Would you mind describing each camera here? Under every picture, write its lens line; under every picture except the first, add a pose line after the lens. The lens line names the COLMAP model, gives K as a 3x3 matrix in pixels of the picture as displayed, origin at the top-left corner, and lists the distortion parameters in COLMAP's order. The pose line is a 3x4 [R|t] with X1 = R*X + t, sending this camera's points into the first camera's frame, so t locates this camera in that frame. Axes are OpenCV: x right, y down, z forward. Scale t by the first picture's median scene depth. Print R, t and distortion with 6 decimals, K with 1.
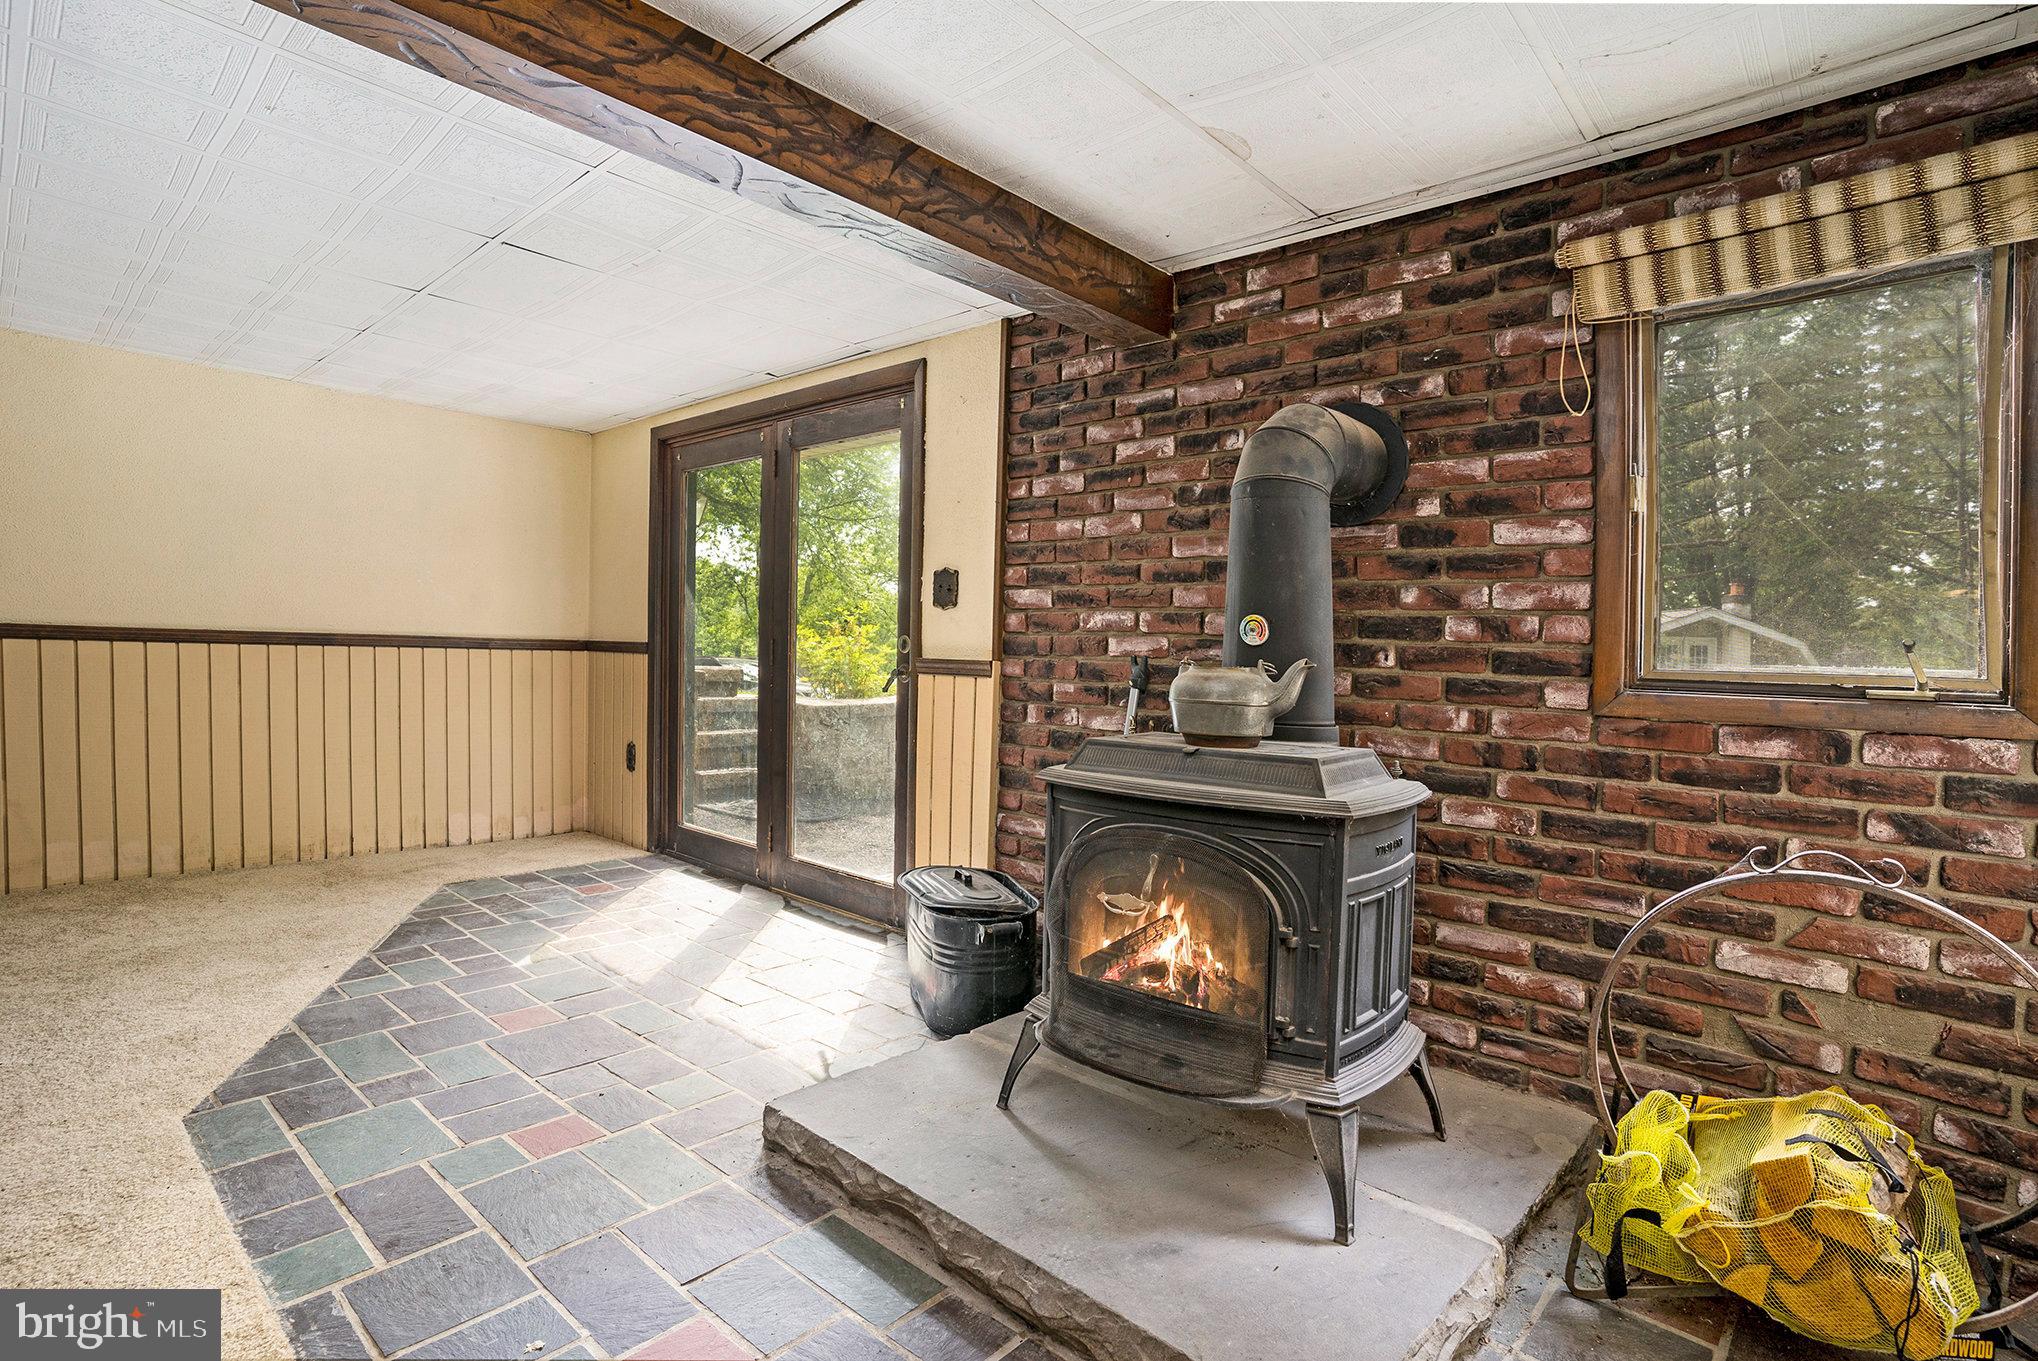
lens RADIAL K [[1005.6, 0, 1039.8], [0, 1005.6, 673.5], [0, 0, 1]] dist [-0.071769, 0.036218]
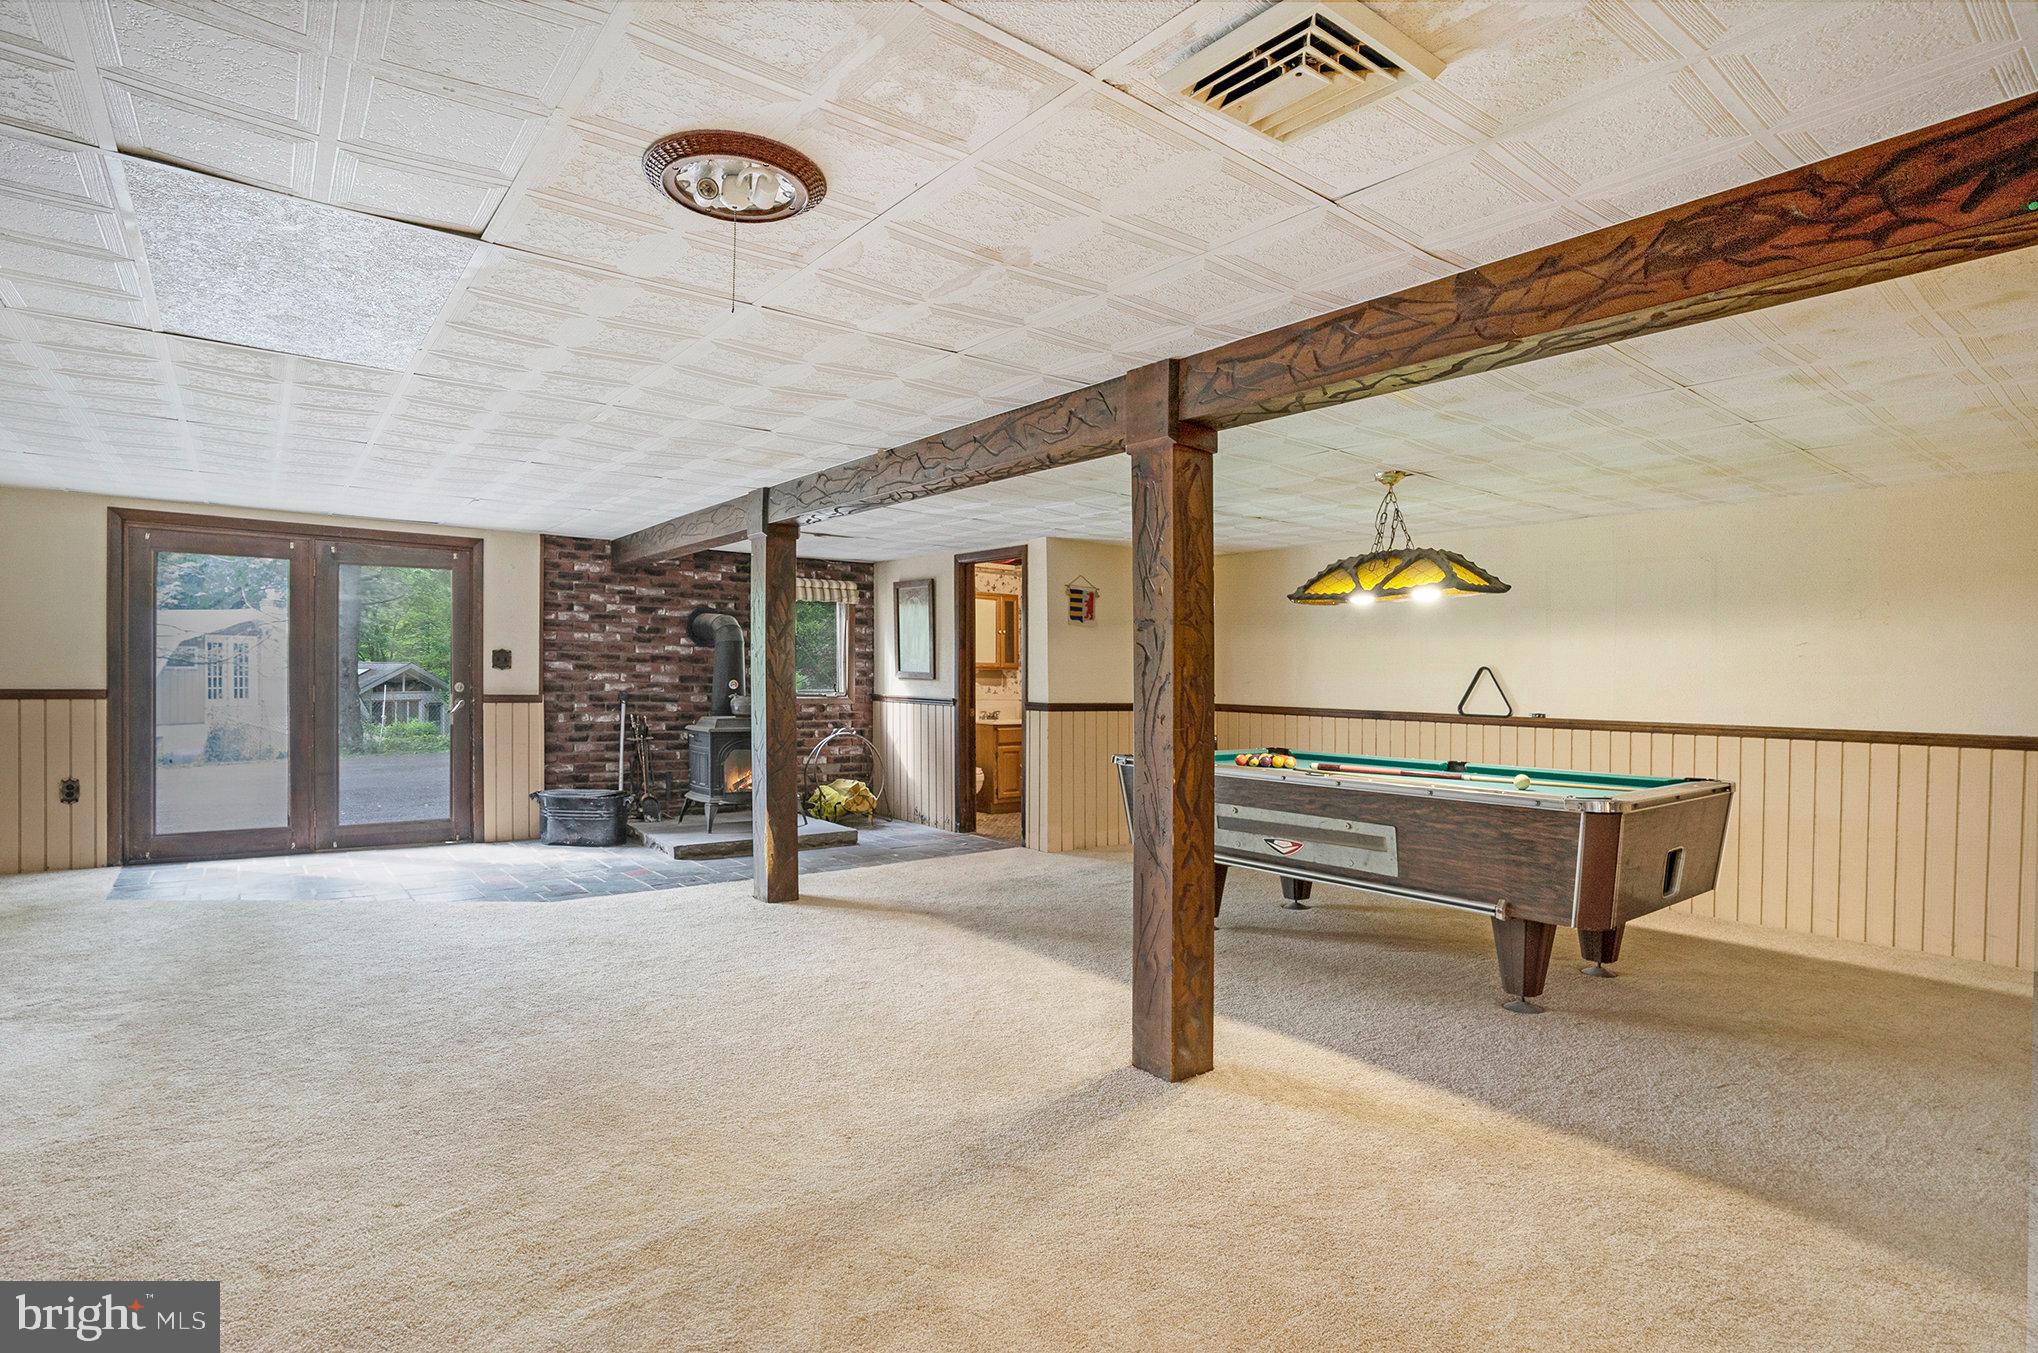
lens RADIAL K [[1005.6, 0, 1039.8], [0, 1005.6, 669.5], [0, 0, 1]] dist [-0.071769, 0.036218]
pose [[0.170458, -0.022622, 0.985105, -2.100785], [0.004613, 0.999744, 0.022160, -0.117145], [-0.985354, 0.000766, 0.170519, -0.443648]]
